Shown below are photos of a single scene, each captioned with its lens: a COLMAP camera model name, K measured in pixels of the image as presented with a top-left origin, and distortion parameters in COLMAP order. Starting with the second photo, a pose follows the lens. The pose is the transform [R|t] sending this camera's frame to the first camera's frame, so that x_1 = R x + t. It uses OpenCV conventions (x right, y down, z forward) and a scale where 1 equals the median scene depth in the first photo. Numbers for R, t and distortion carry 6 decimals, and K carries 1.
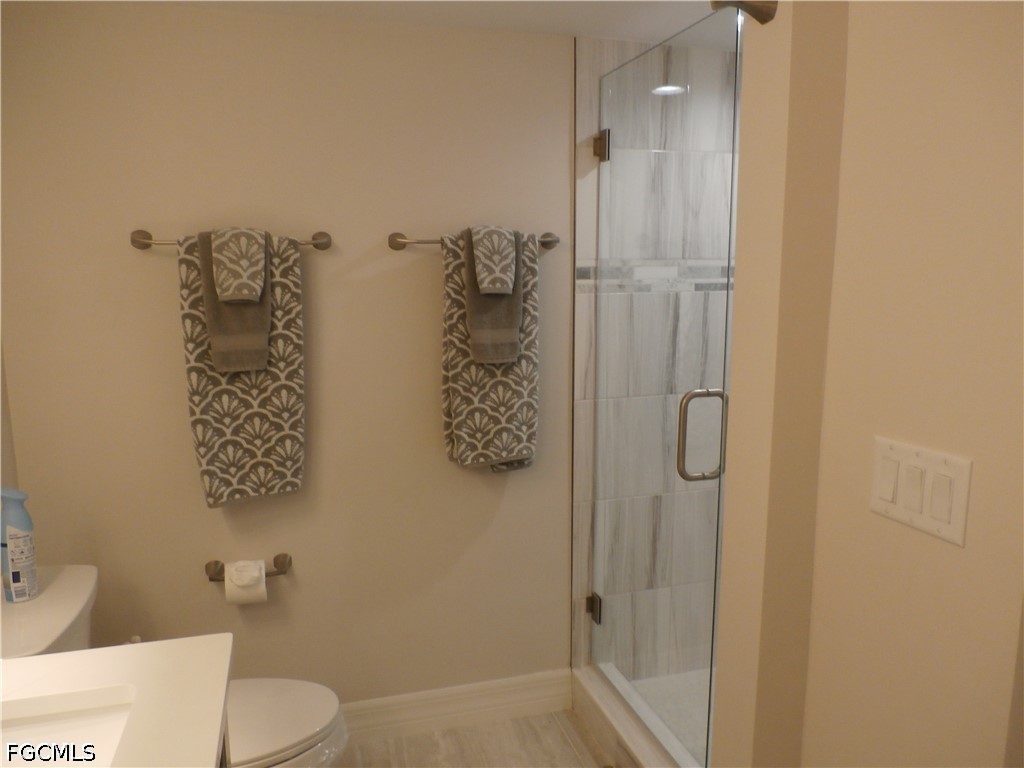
lens RADIAL K [[758.3, 0, 510.0], [0, 758.3, 391.2], [0, 0, 1]] dist [-0.009774, 0.018520]
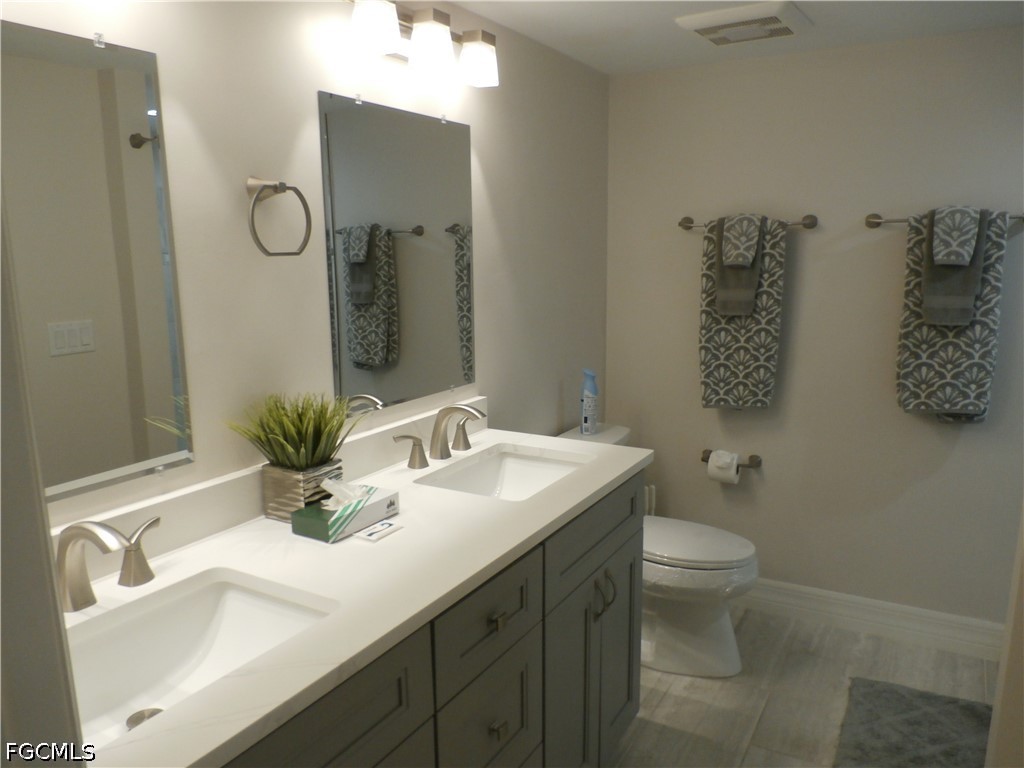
lens RADIAL K [[758.3, 0, 511.3], [0, 758.3, 384.0], [0, 0, 1]] dist [-0.009774, 0.018520]
pose [[0.714422, 0.128569, -0.687802, 0.321016], [-0.111545, 0.991330, 0.069444, 0.046390], [0.690767, 0.027109, 0.722569, -0.295392]]
